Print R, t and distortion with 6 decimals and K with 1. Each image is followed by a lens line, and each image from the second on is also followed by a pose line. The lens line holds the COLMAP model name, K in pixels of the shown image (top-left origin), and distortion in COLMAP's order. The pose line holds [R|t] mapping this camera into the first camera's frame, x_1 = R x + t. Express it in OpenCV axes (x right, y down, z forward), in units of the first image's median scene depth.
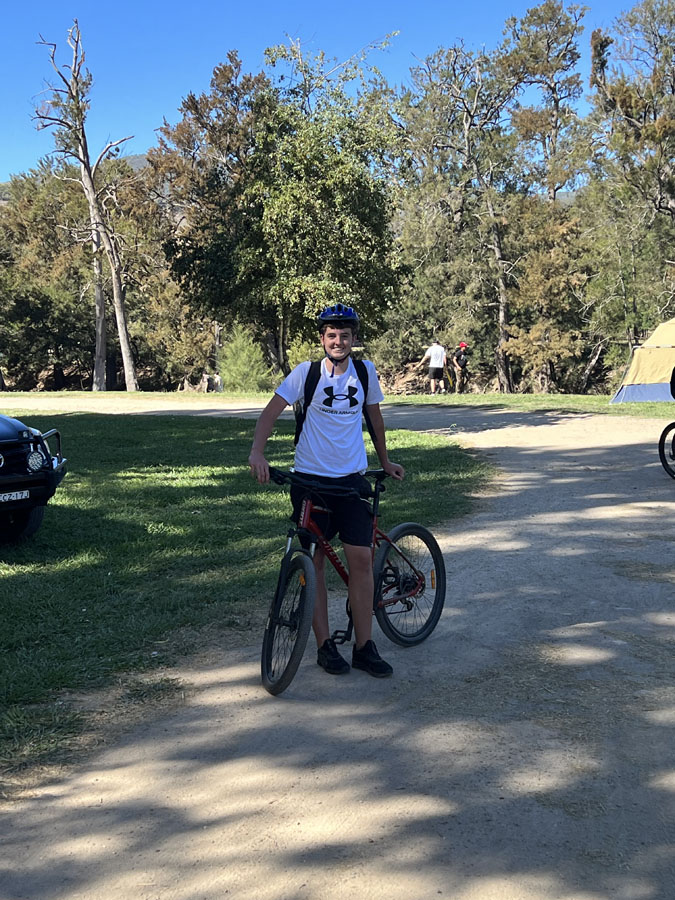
lens RADIAL K [[1108.5, 0, 337.5], [0, 1108.5, 450.0], [0, 0, 1]] dist [0.190812, -0.561703]
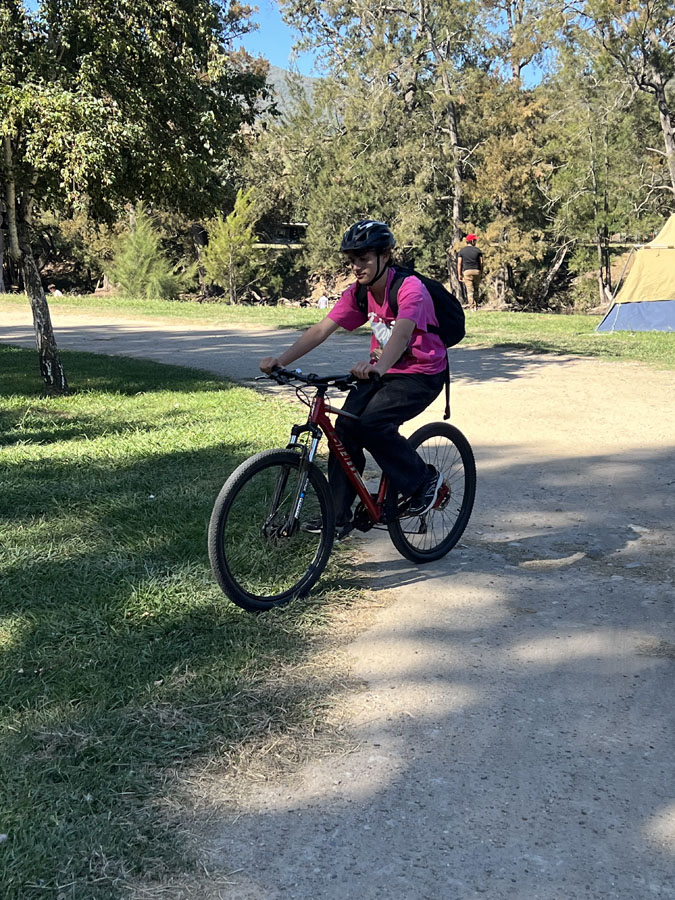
lens RADIAL K [[1108.5, 0, 337.5], [0, 1108.5, 450.0], [0, 0, 1]] dist [0.190812, -0.561703]
pose [[0.999027, 0.014942, 0.041501, 0.020527], [-0.018565, 0.995920, 0.088314, -0.009054], [-0.040012, -0.088998, 0.995228, 0.109683]]
